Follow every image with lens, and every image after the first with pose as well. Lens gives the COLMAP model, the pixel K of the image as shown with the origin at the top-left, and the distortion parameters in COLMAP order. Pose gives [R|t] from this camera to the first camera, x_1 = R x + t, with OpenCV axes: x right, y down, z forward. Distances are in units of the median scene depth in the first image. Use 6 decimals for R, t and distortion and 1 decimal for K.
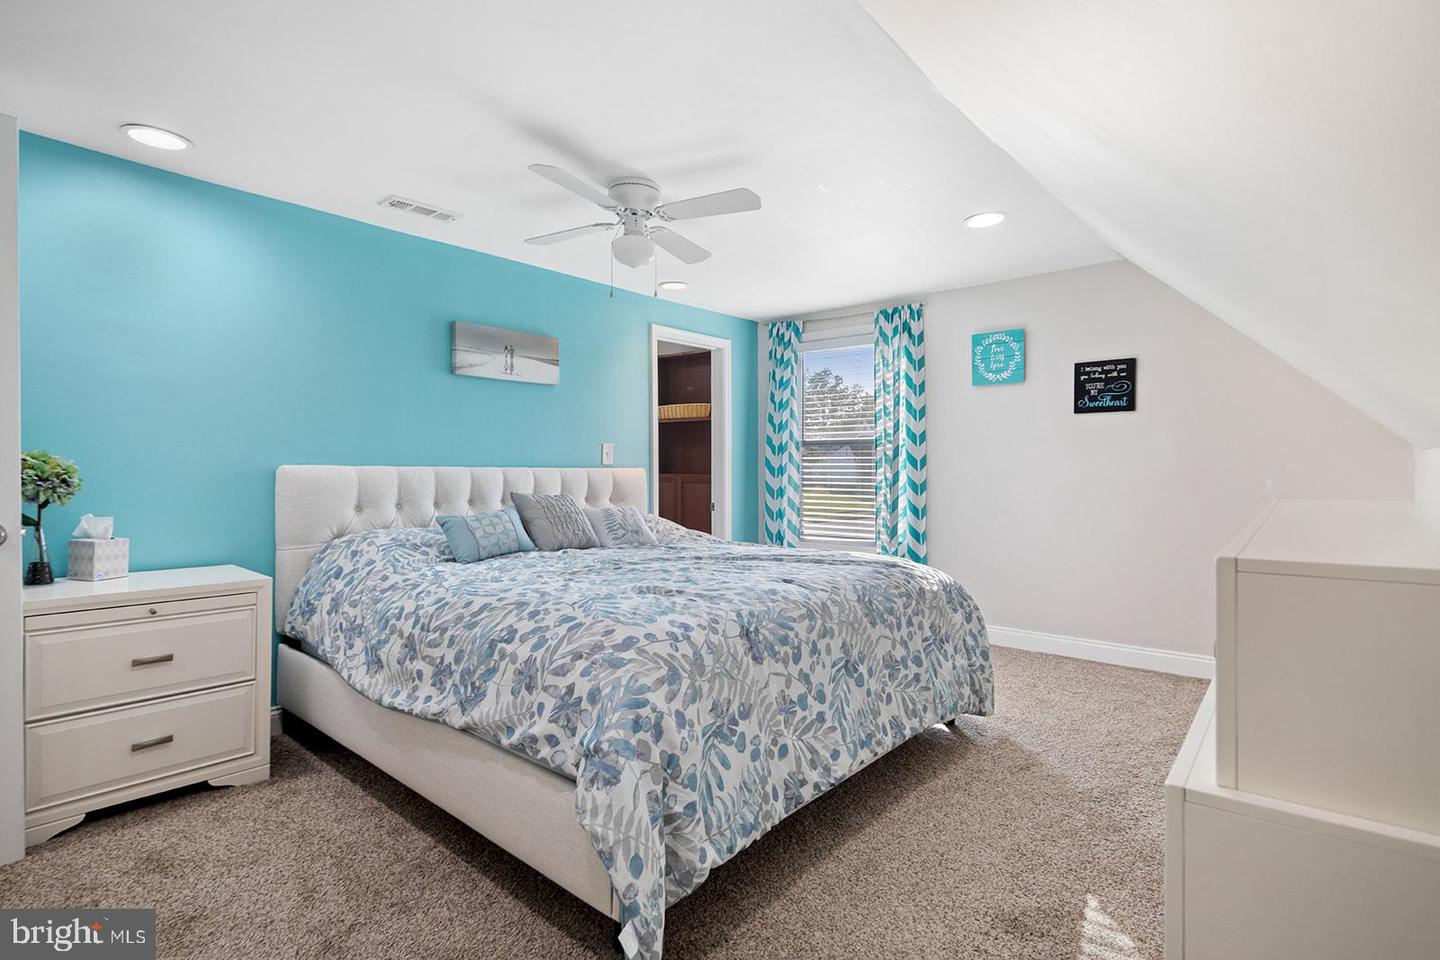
lens RADIAL K [[713.0, 0, 732.6], [0, 713.0, 473.5], [0, 0, 1]] dist [-0.009891, 0.000504]
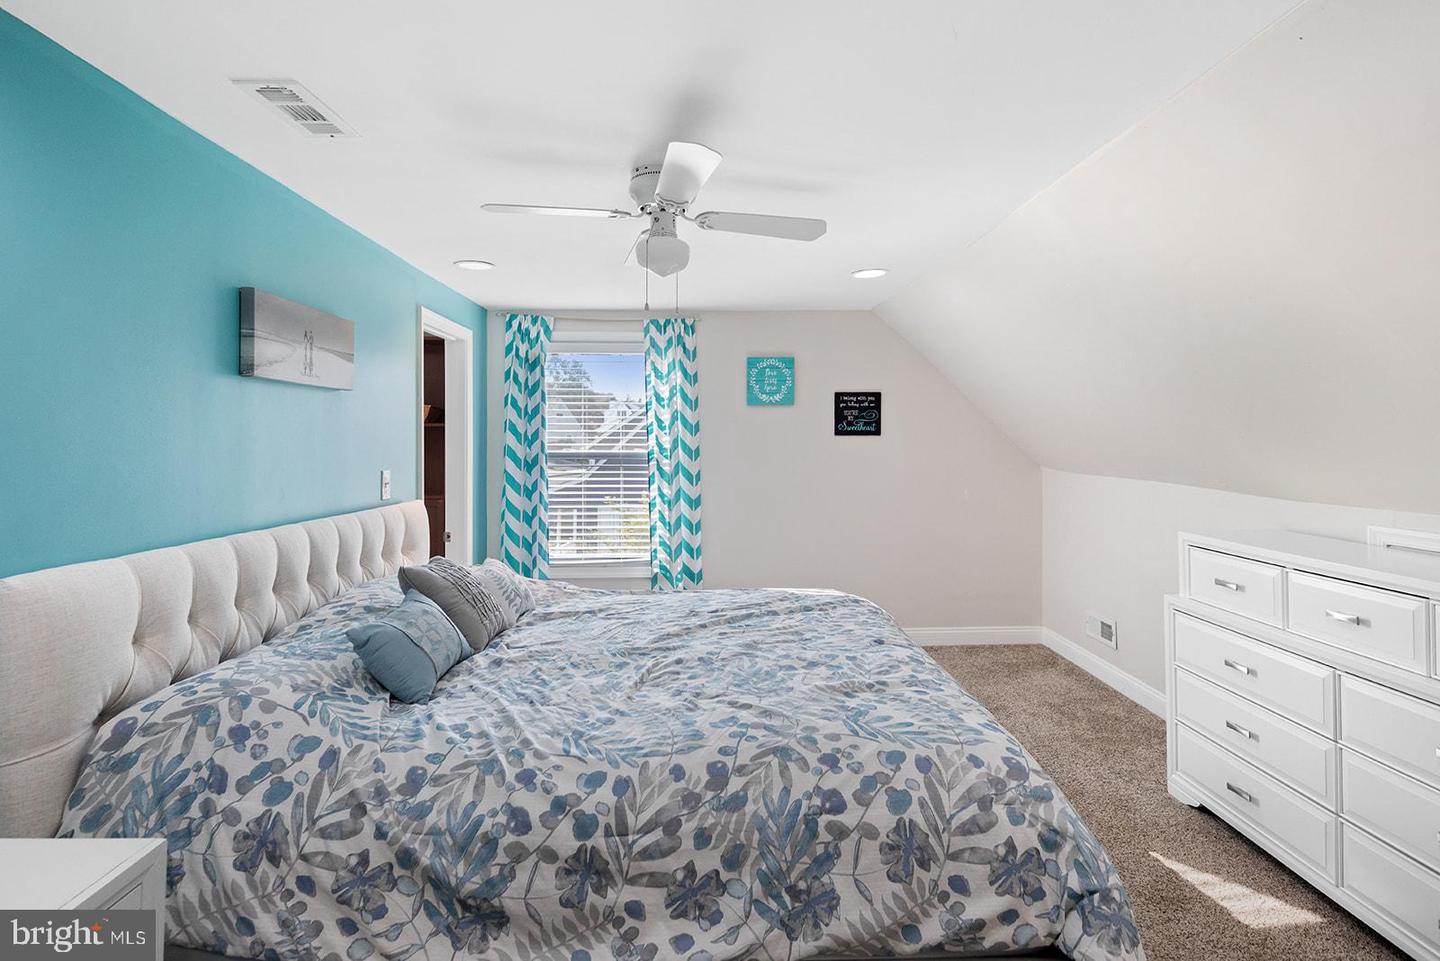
lens RADIAL K [[713.0, 0, 755.3], [0, 713.0, 433.3], [0, 0, 1]] dist [-0.009891, 0.000504]
pose [[0.738944, 0.010219, 0.673690, -0.381618], [0.005346, 0.999765, -0.021029, -0.061086], [-0.673746, 0.019140, 0.738715, 0.218783]]
